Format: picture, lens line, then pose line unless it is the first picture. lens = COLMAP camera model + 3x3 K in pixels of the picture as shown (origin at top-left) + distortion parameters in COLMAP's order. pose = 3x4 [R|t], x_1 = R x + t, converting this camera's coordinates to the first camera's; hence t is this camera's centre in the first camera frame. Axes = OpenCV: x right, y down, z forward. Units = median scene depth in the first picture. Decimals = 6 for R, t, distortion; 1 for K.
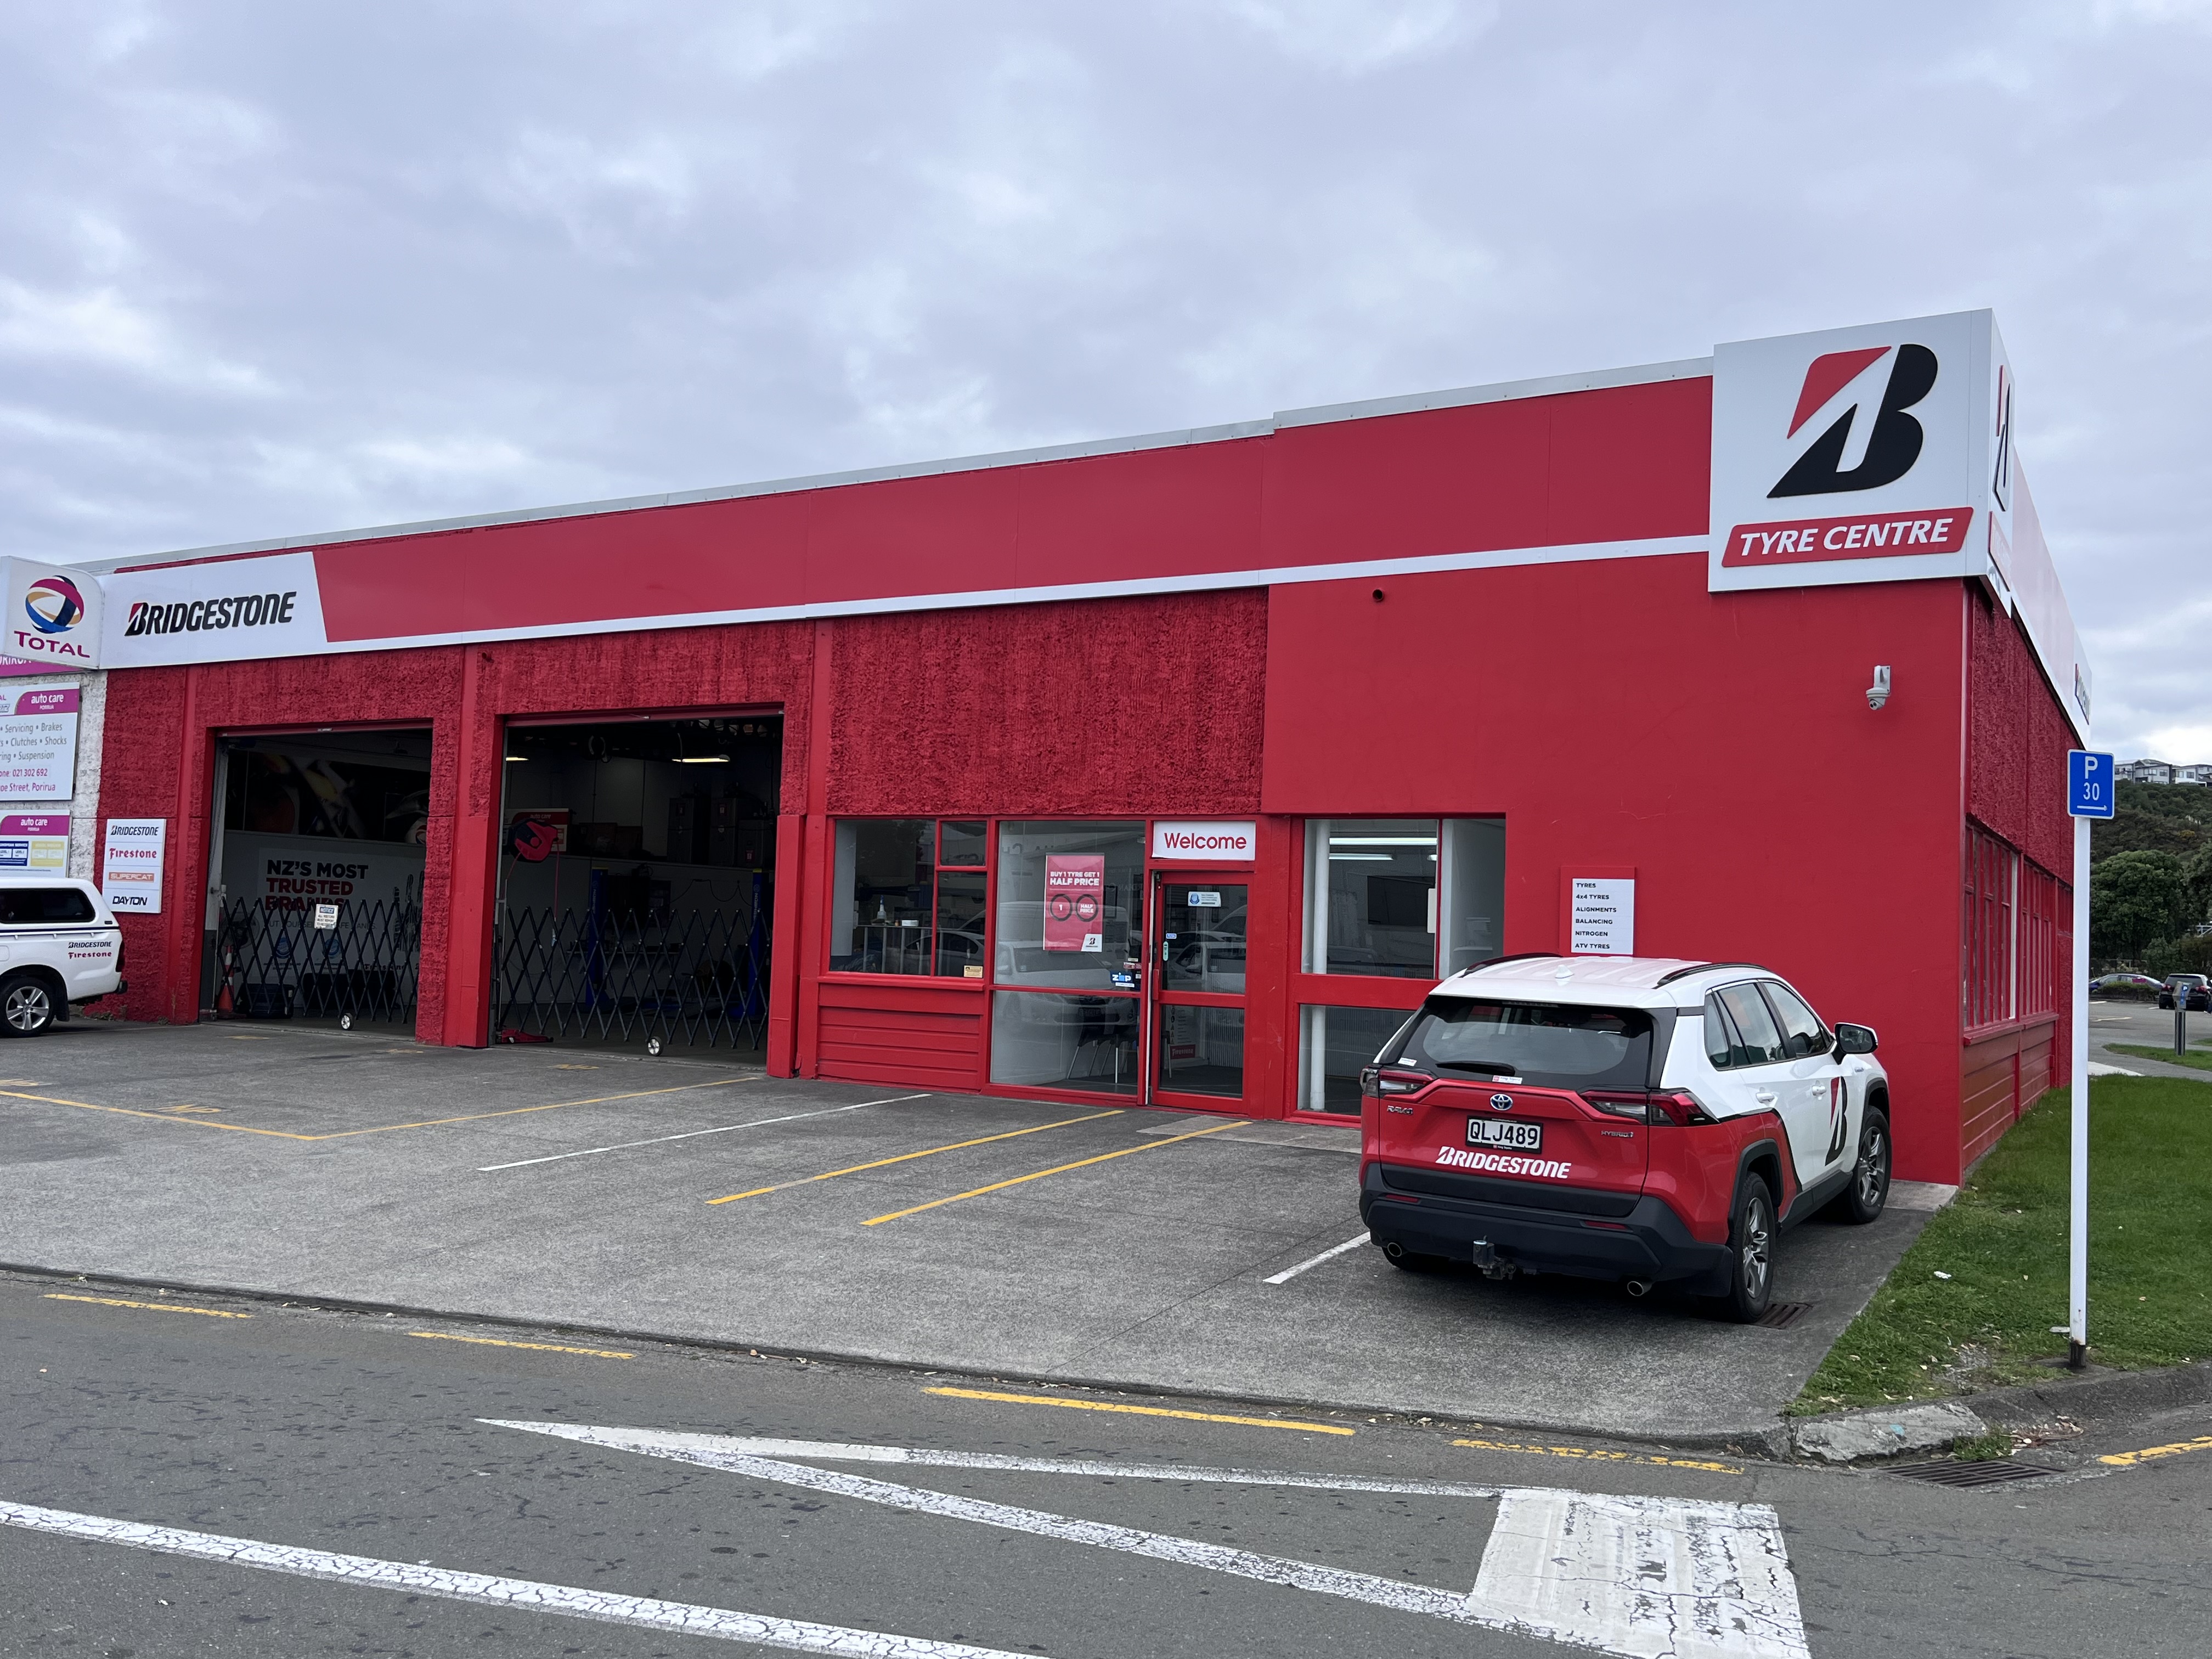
lens RADIAL K [[1805.4, 0, 1059.6], [0, 1805.4, 831.9], [0, 0, 1]] dist [0.100395, -0.169882]
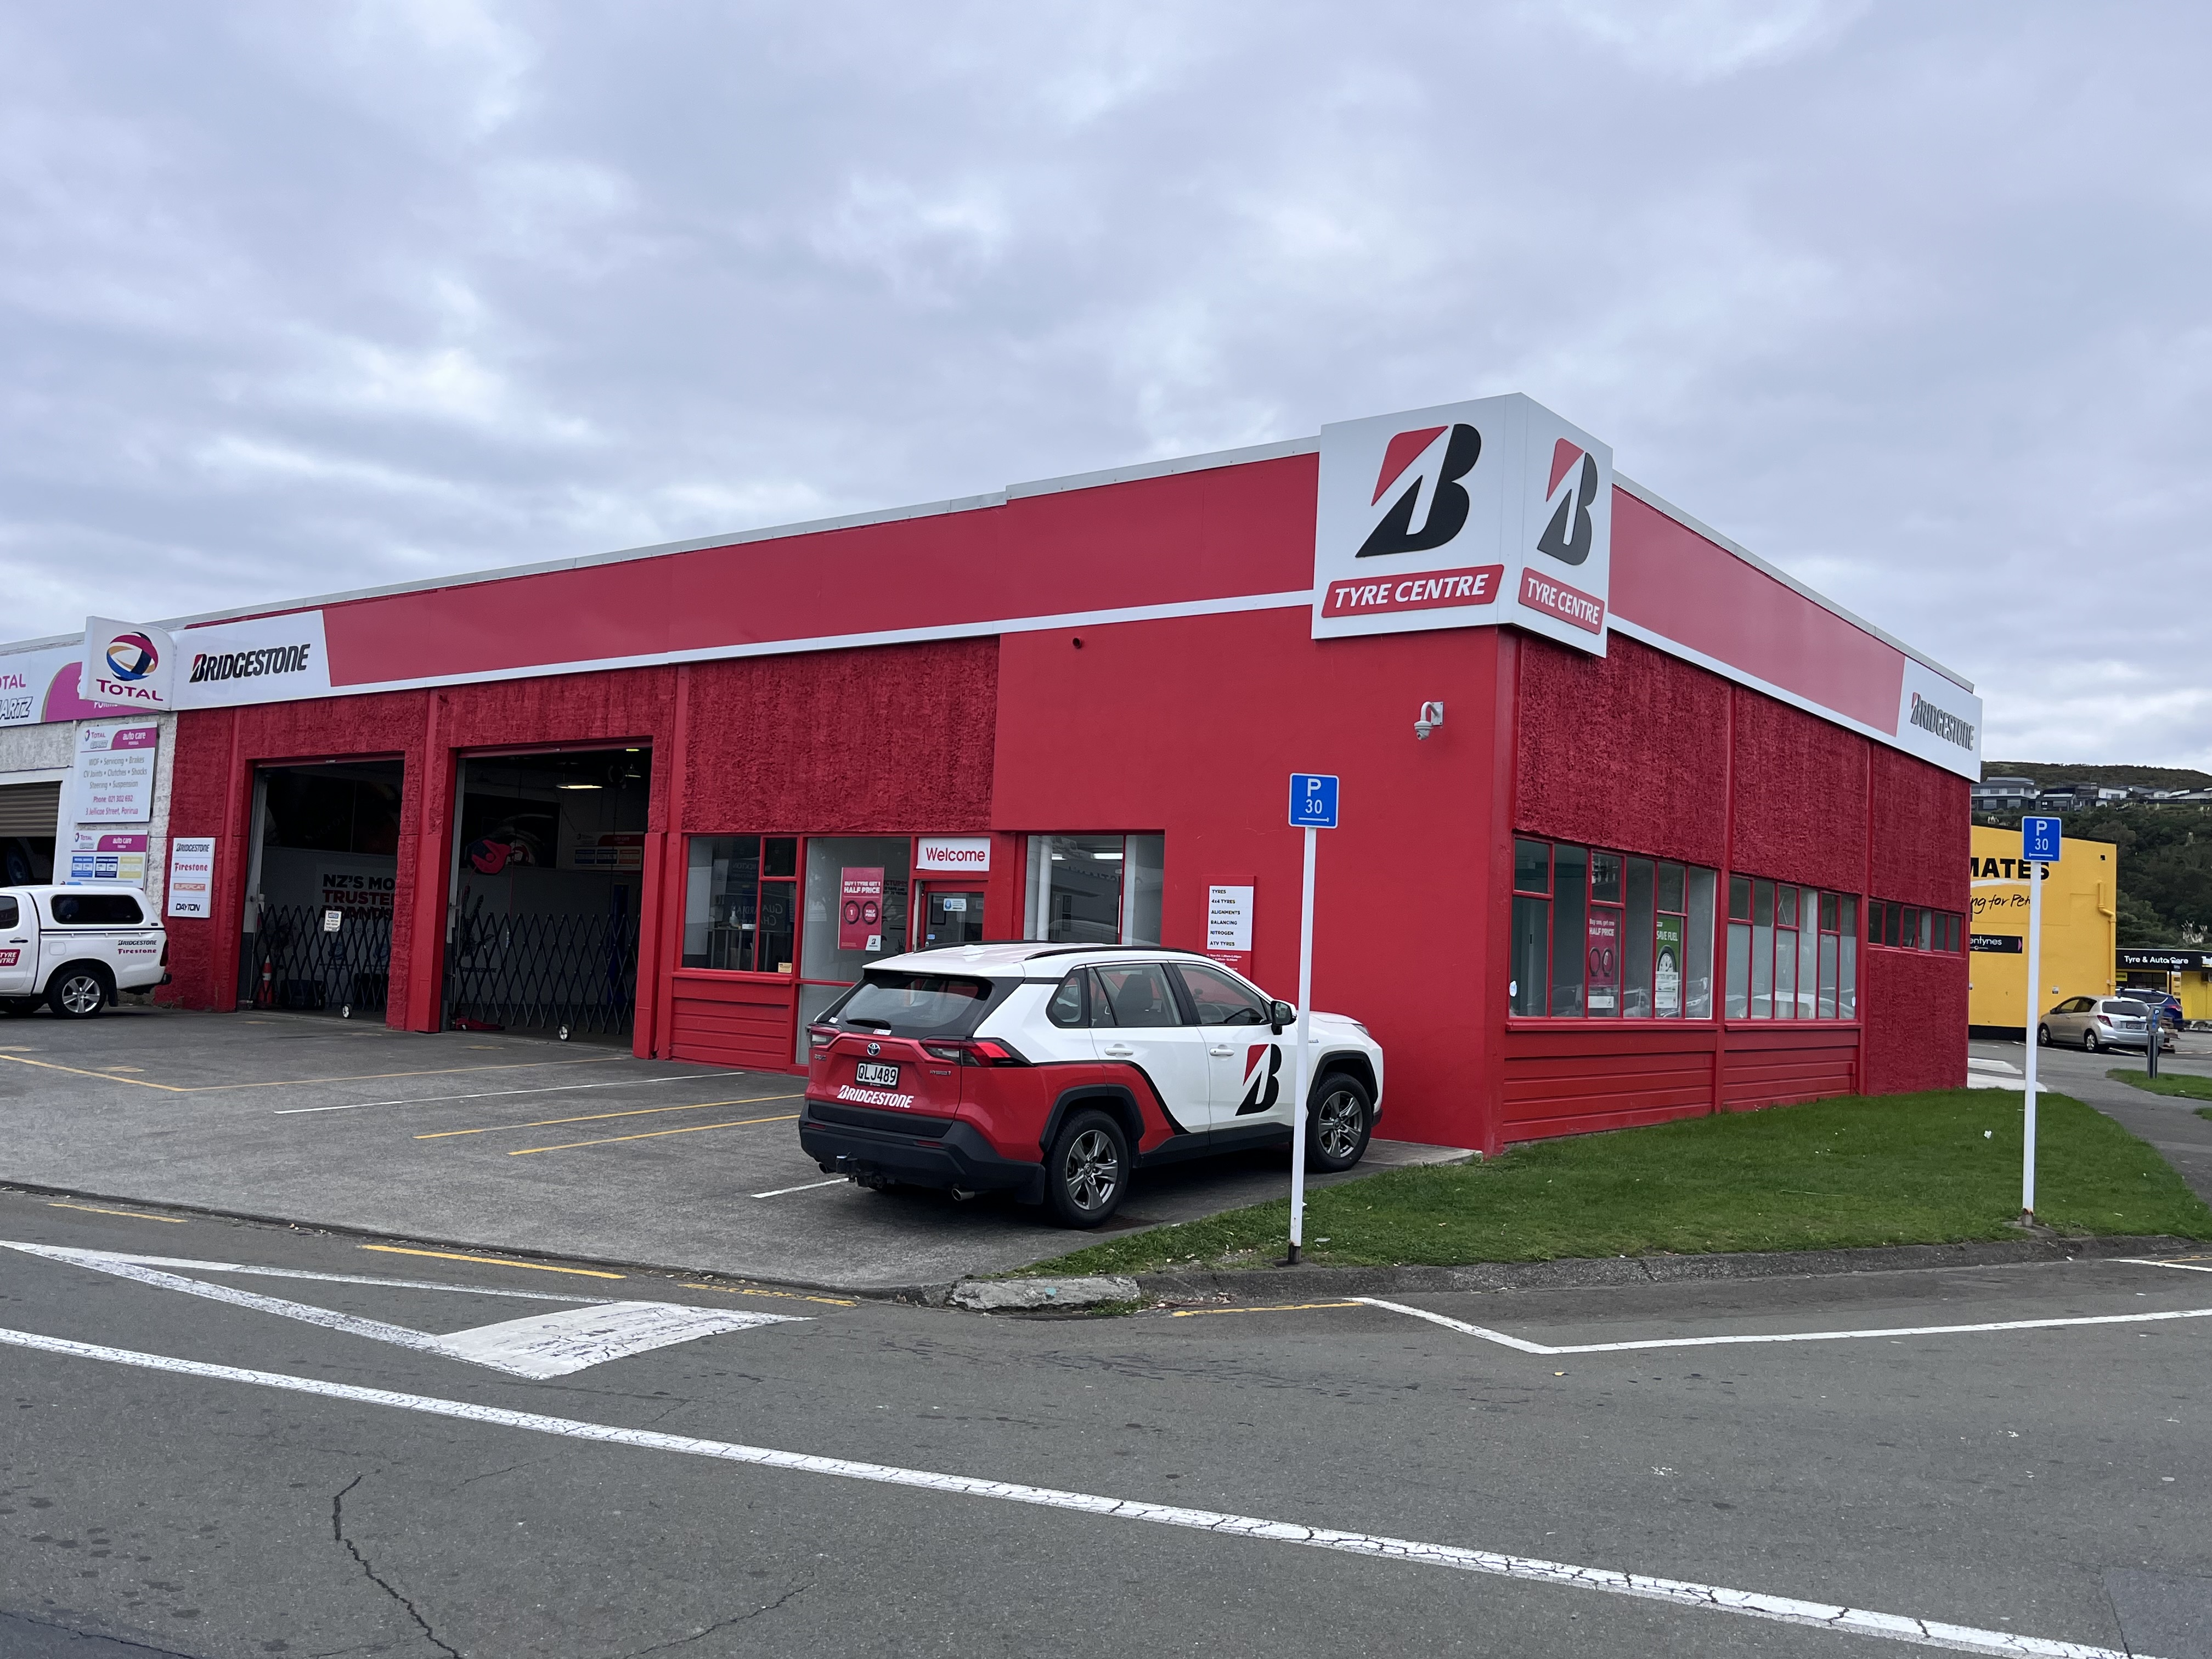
lens RADIAL K [[1805.4, 0, 1059.6], [0, 1805.4, 831.9], [0, 0, 1]] dist [0.100395, -0.169882]
pose [[0.991370, 0.001063, -0.131090, 0.263524], [-0.003097, 0.999878, -0.015308, 0.007127], [0.131058, 0.015581, 0.991252, -0.121503]]
